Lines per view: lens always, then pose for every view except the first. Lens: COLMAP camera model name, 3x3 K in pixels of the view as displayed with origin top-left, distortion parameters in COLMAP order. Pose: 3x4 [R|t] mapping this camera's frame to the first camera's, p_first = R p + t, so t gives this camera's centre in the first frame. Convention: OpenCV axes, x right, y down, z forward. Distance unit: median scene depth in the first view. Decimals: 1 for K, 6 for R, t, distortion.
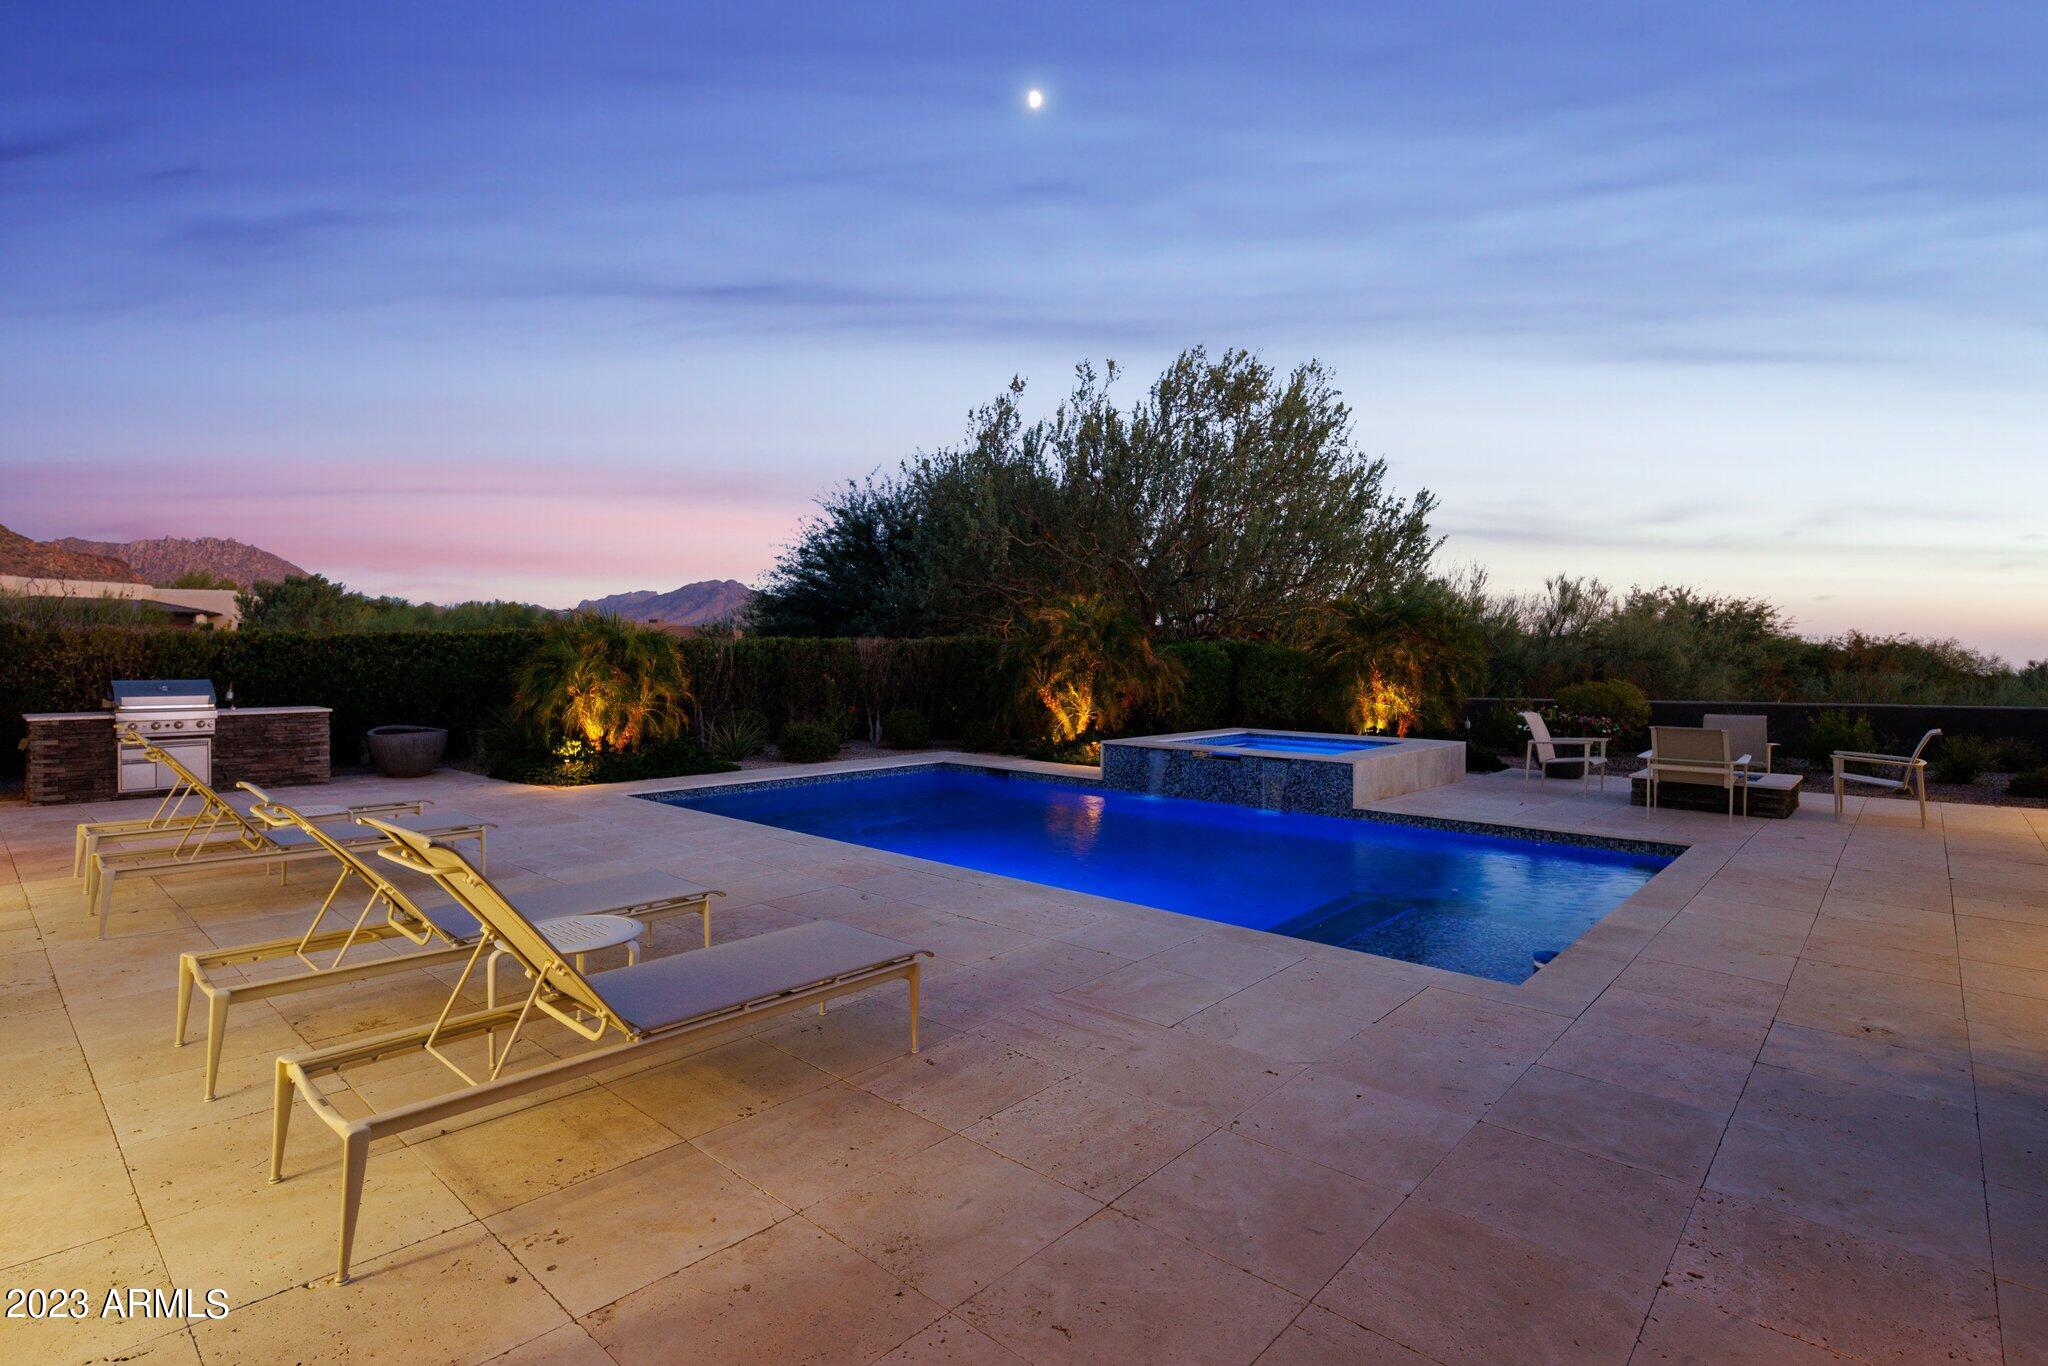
lens RADIAL K [[1001.2, 0, 1010.8], [0, 1001.2, 673.3], [0, 0, 1]] dist [0.001769, -0.002137]
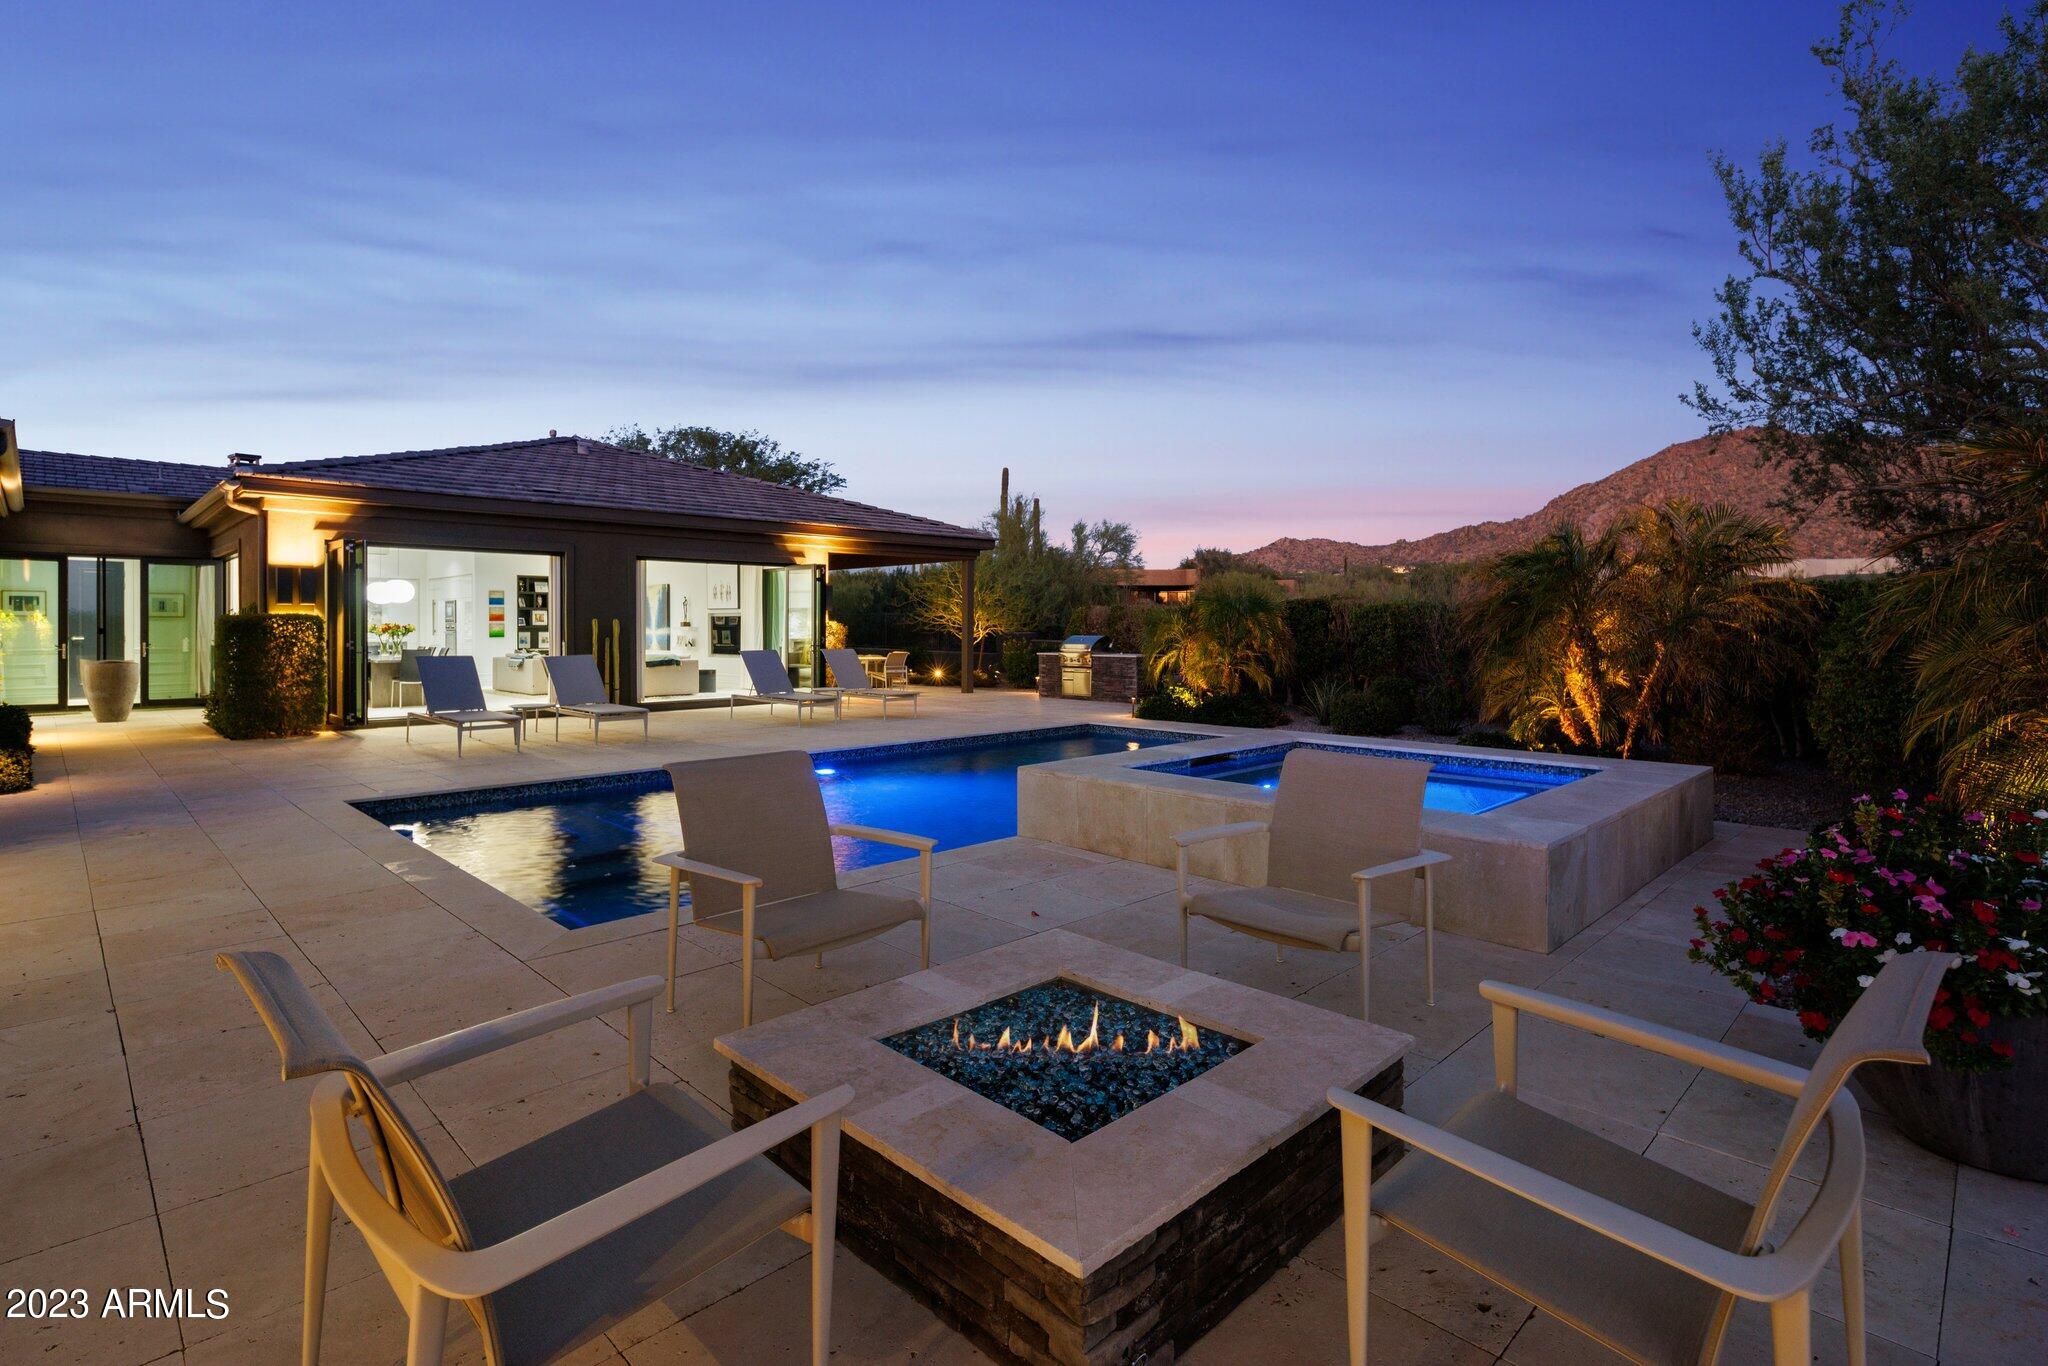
lens RADIAL K [[1001.2, 0, 1037.3], [0, 1001.2, 644.4], [0, 0, 1]] dist [0.001769, -0.002137]
pose [[-0.052057, 0.013904, -0.998547, 2.368118], [-0.018759, 0.999713, 0.014898, -0.006020], [0.998468, 0.019508, -0.051781, 2.497135]]
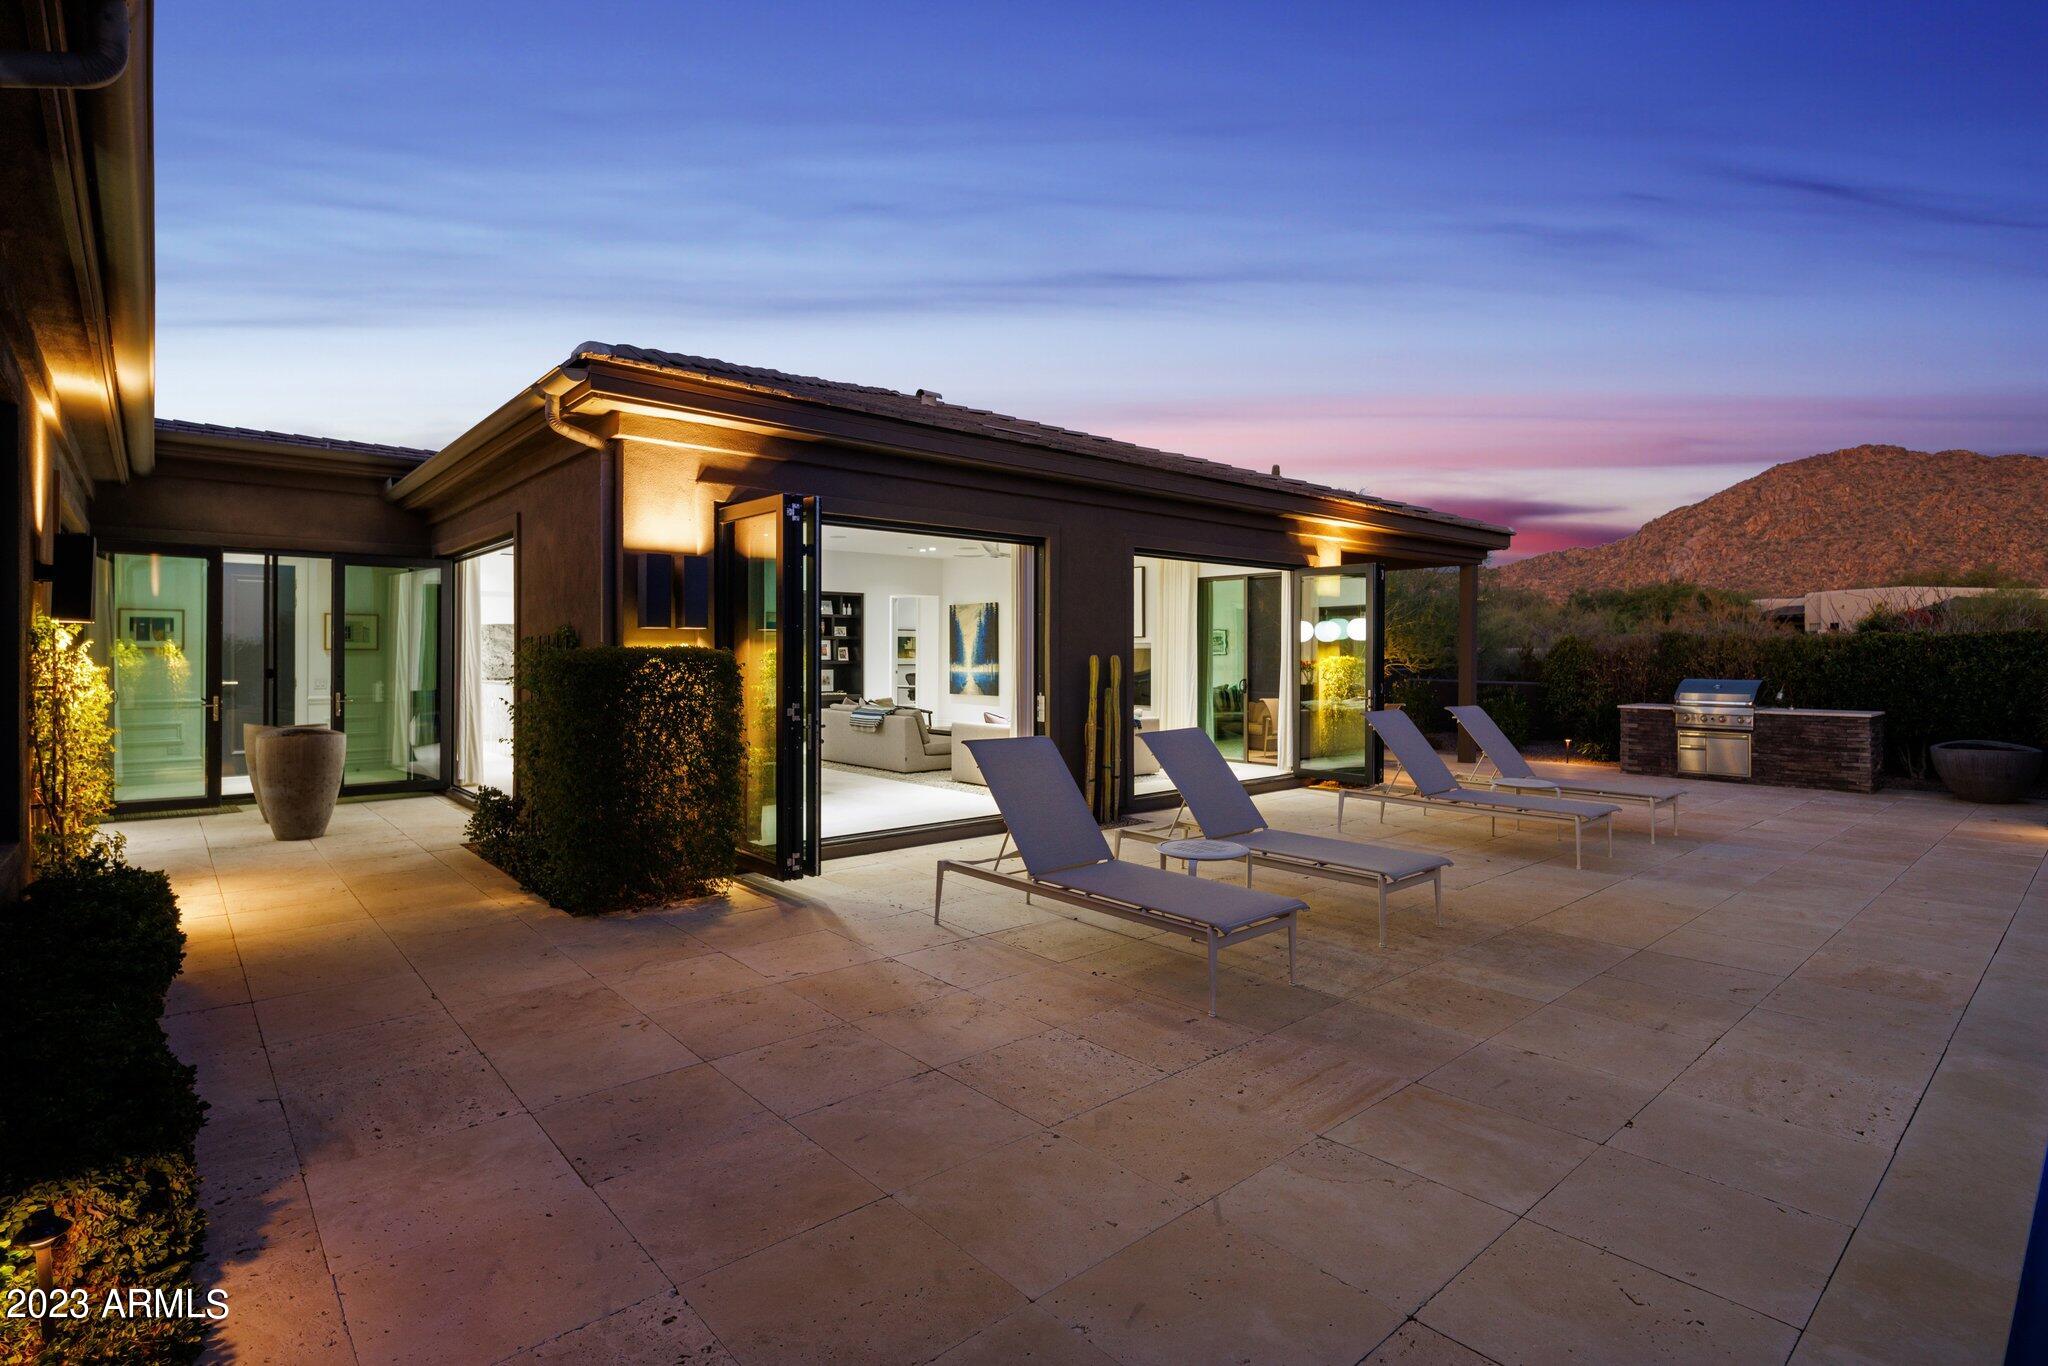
lens RADIAL K [[1001.2, 0, 1030.8], [0, 1001.2, 667.0], [0, 0, 1]] dist [0.001769, -0.002137]
pose [[-0.116574, 0.007512, -0.993154, 0.944834], [-0.019945, 0.999752, 0.009903, -0.007230], [0.992982, 0.020963, -0.116395, 0.866745]]
